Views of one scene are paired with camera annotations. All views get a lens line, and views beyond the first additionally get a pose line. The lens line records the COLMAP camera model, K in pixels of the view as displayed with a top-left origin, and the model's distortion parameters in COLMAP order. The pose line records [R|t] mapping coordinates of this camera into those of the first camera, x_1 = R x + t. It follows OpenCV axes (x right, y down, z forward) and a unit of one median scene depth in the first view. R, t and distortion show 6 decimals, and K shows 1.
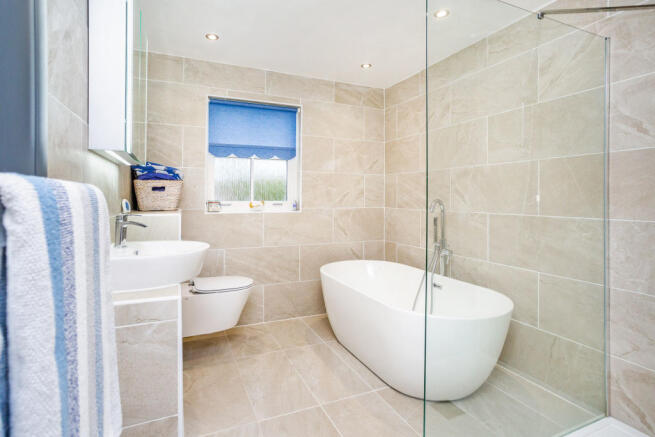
lens RADIAL K [[324.1, 0, 315.8], [0, 324.1, 198.0], [0, 0, 1]] dist [-0.001032, 0.000024]
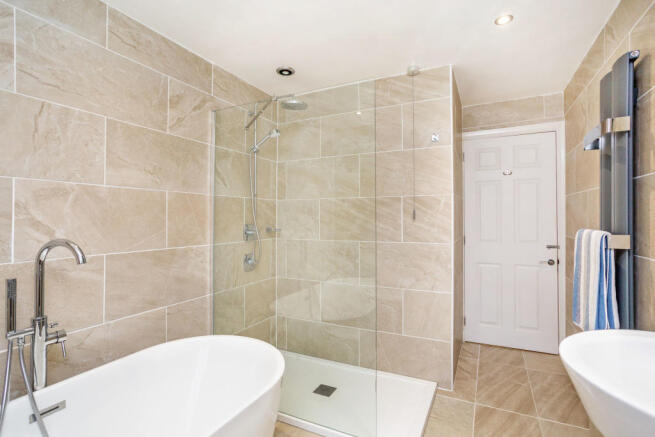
lens RADIAL K [[324.1, 0, 327.4], [0, 324.1, 217.5], [0, 0, 1]] dist [-0.001032, 0.000024]
pose [[-0.644829, 0.002359, 0.764324, -0.325469], [0.002691, 0.999996, -0.000817, -0.031495], [-0.764322, 0.001530, -0.644832, 1.098951]]
